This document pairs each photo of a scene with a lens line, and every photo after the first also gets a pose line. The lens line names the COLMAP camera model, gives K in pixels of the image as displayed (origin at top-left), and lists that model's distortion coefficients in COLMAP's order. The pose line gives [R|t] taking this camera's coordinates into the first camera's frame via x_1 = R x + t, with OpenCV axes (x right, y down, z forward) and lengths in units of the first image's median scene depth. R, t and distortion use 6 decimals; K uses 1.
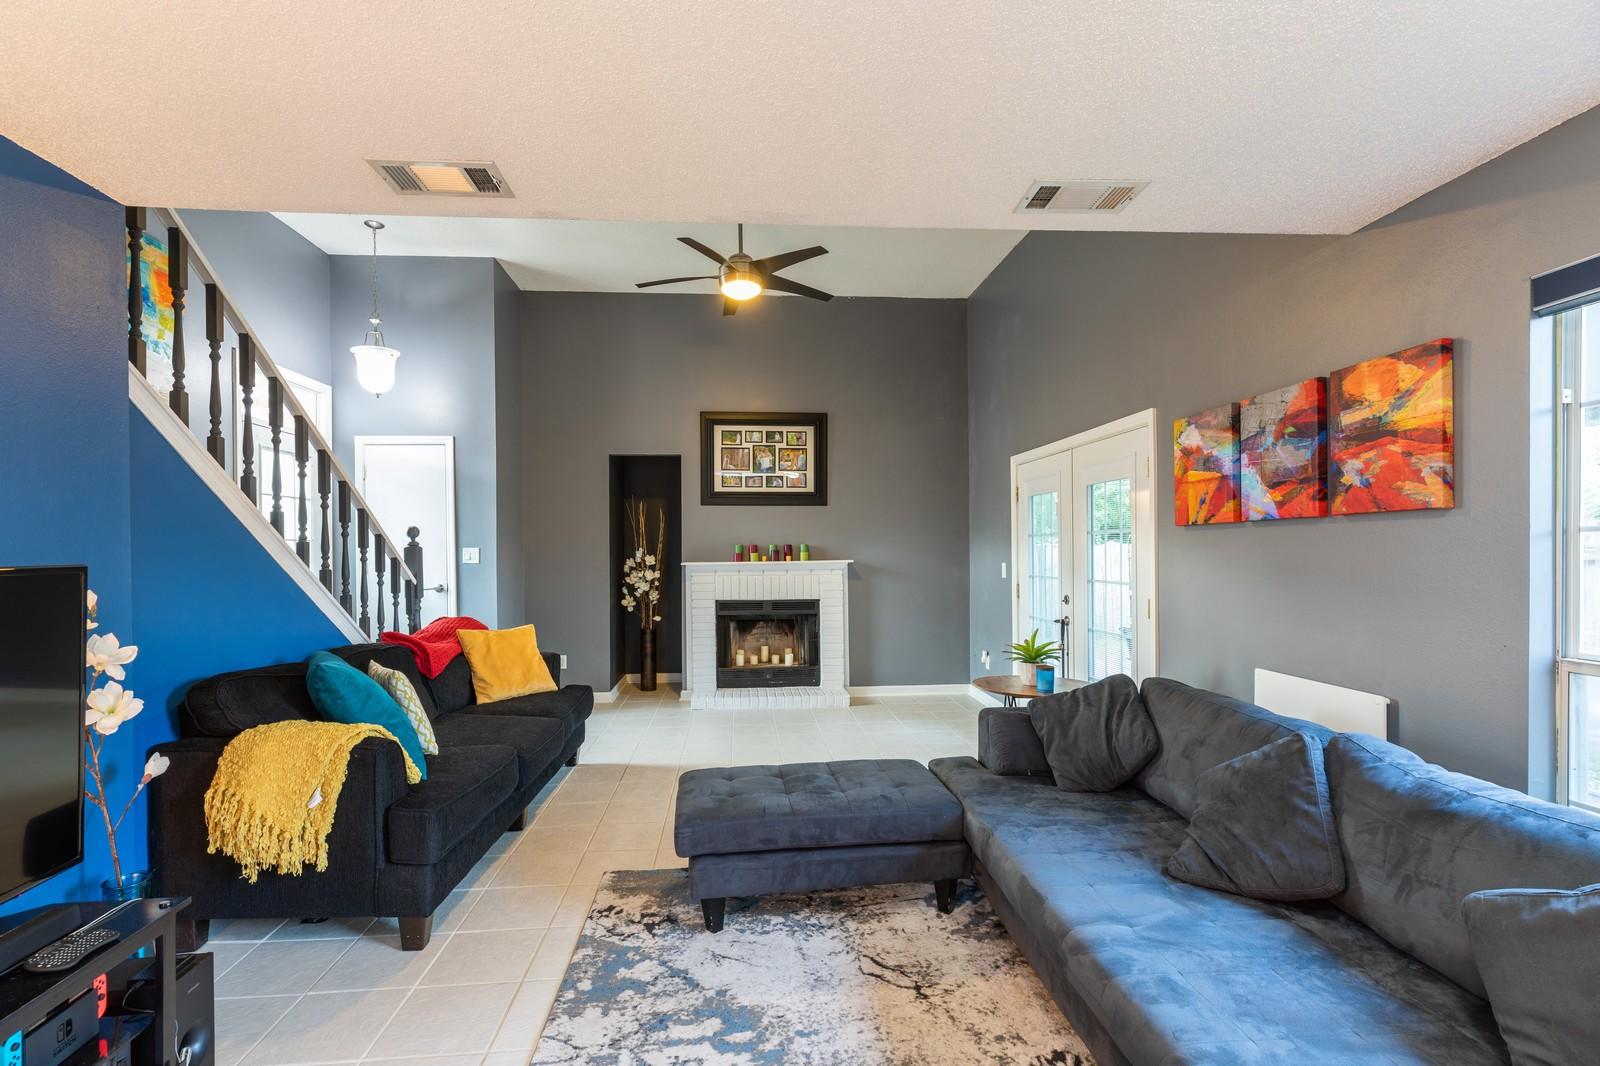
lens RADIAL K [[730.1, 0, 776.2], [0, 730.1, 553.6], [0, 0, 1]] dist [0.005292, -0.000499]
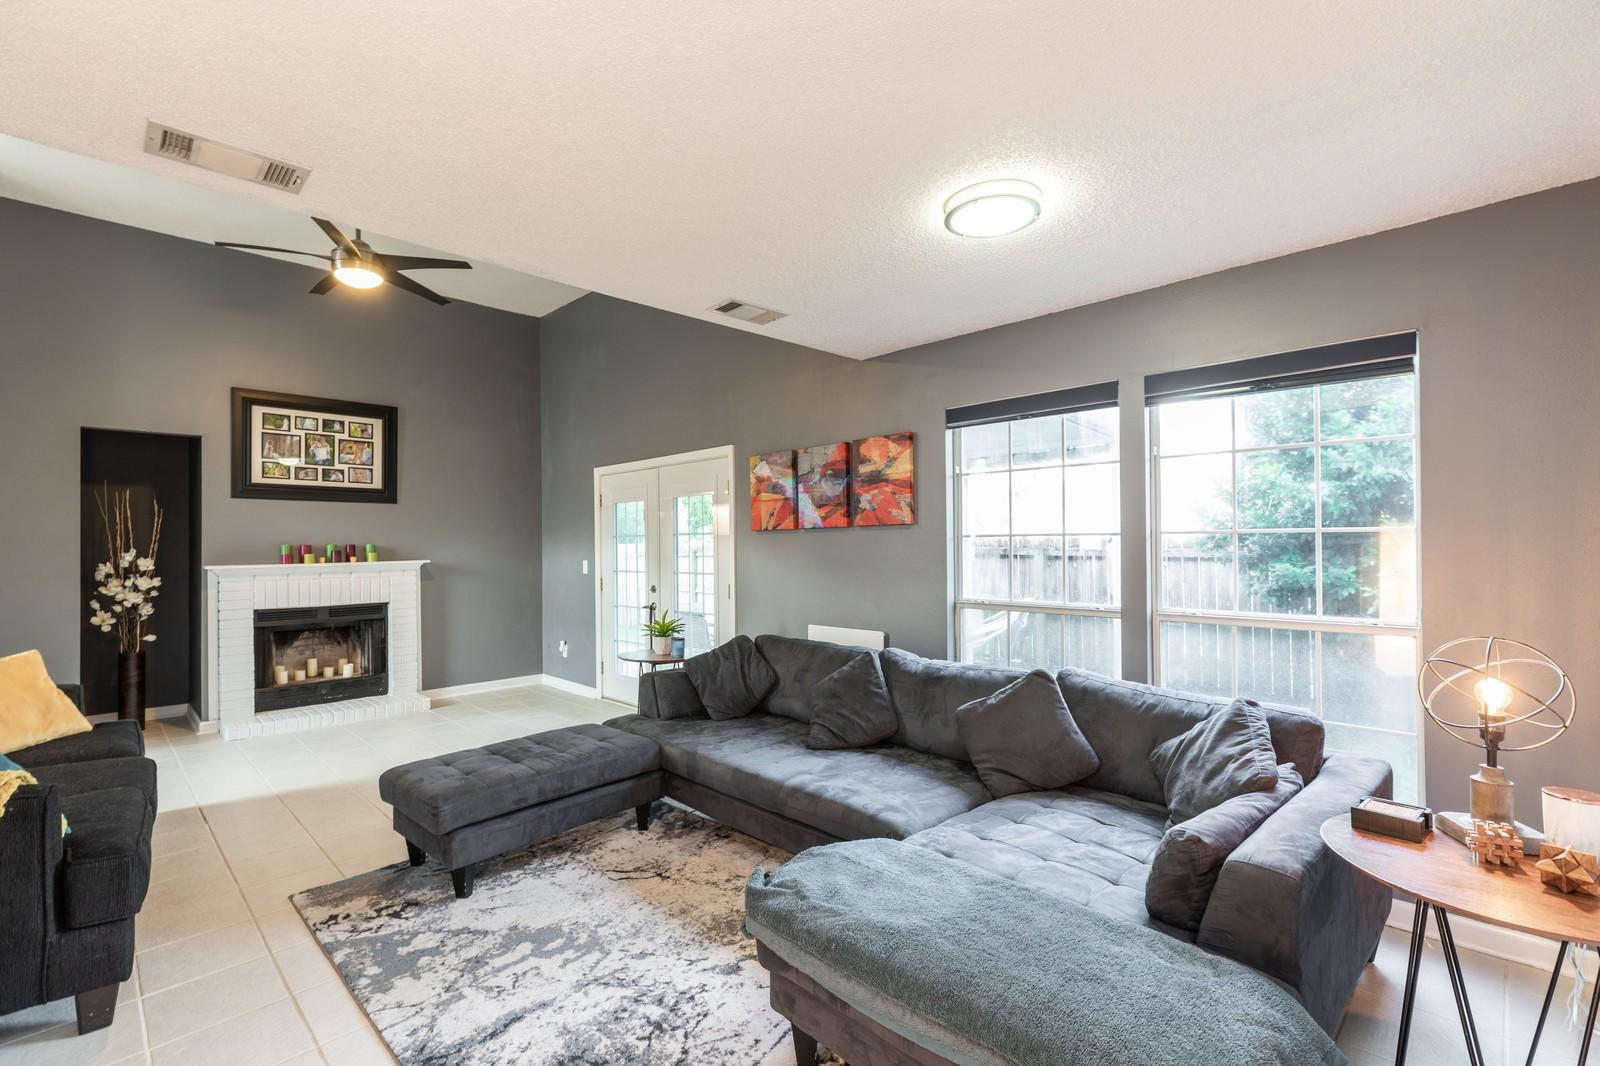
lens RADIAL K [[730.1, 0, 790.4], [0, 730.1, 538.6], [0, 0, 1]] dist [0.005292, -0.000499]
pose [[0.757407, 0.004795, 0.652925, -0.419494], [0.008702, 0.999810, -0.017437, 0.002734], [-0.652885, 0.018889, 0.757221, -0.152910]]
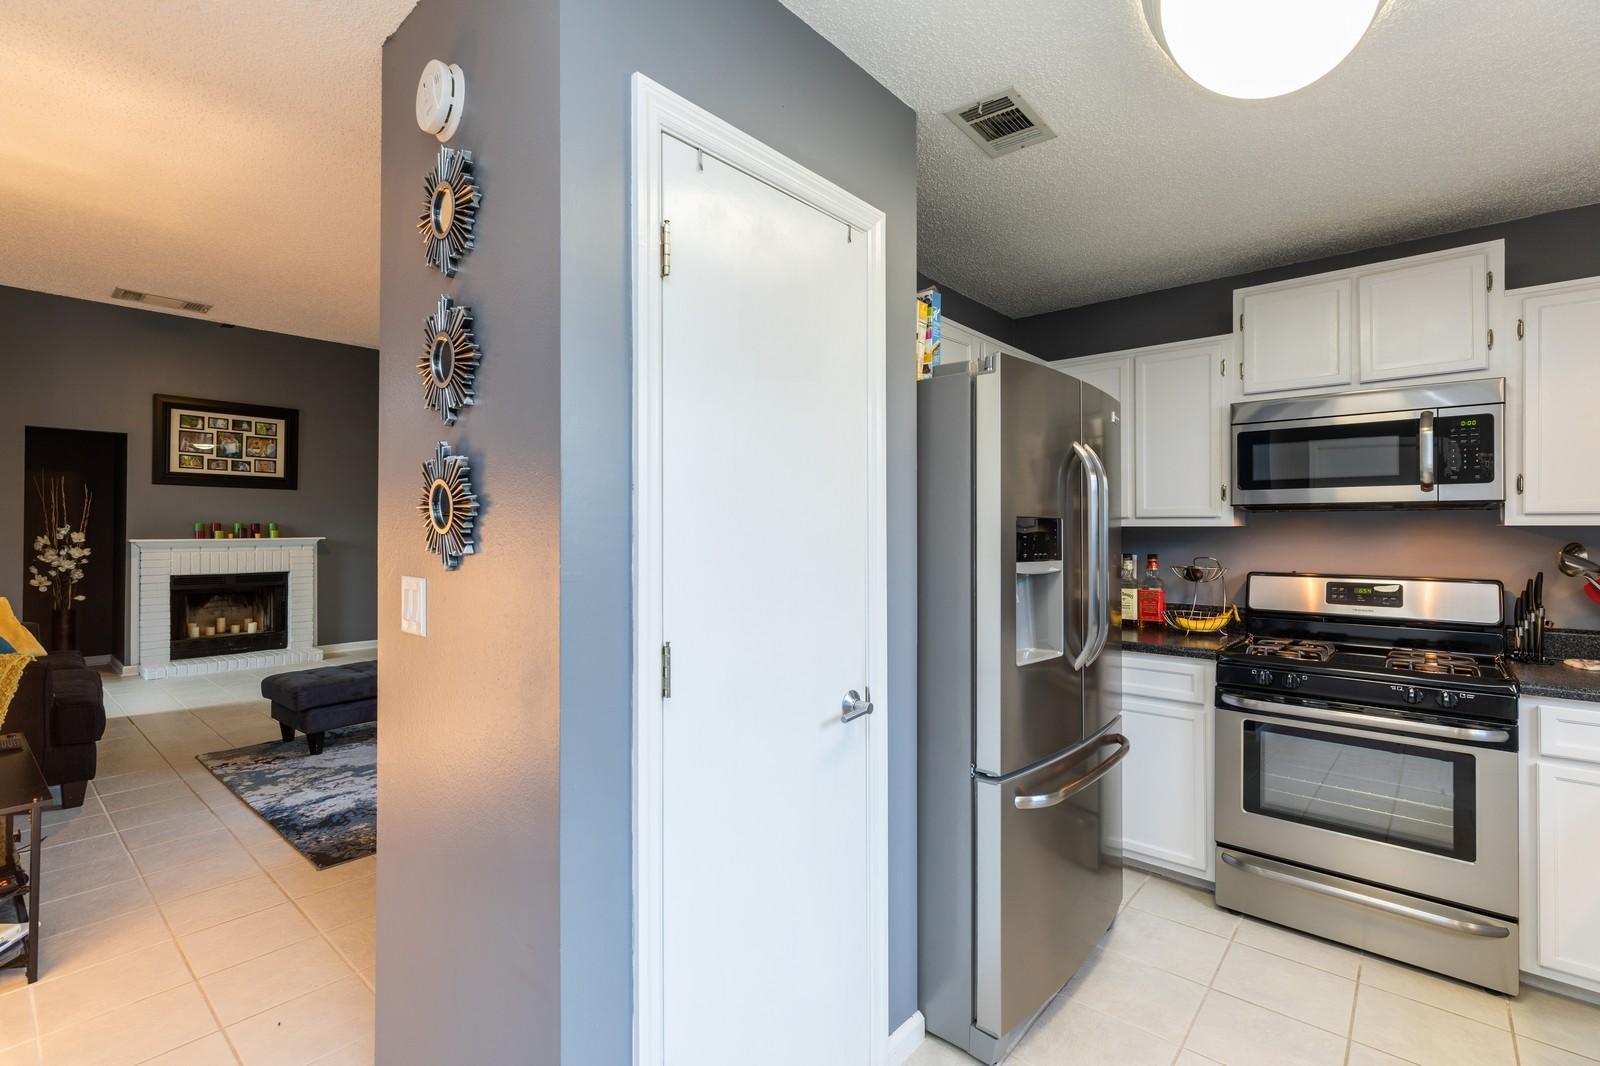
lens RADIAL K [[730.1, 0, 787.6], [0, 730.1, 524.2], [0, 0, 1]] dist [0.005292, -0.000499]
pose [[0.709834, 0.014034, 0.704229, -0.491172], [-0.003461, 0.999859, -0.016437, 0.011419], [-0.704360, 0.009231, 0.709783, -0.927100]]
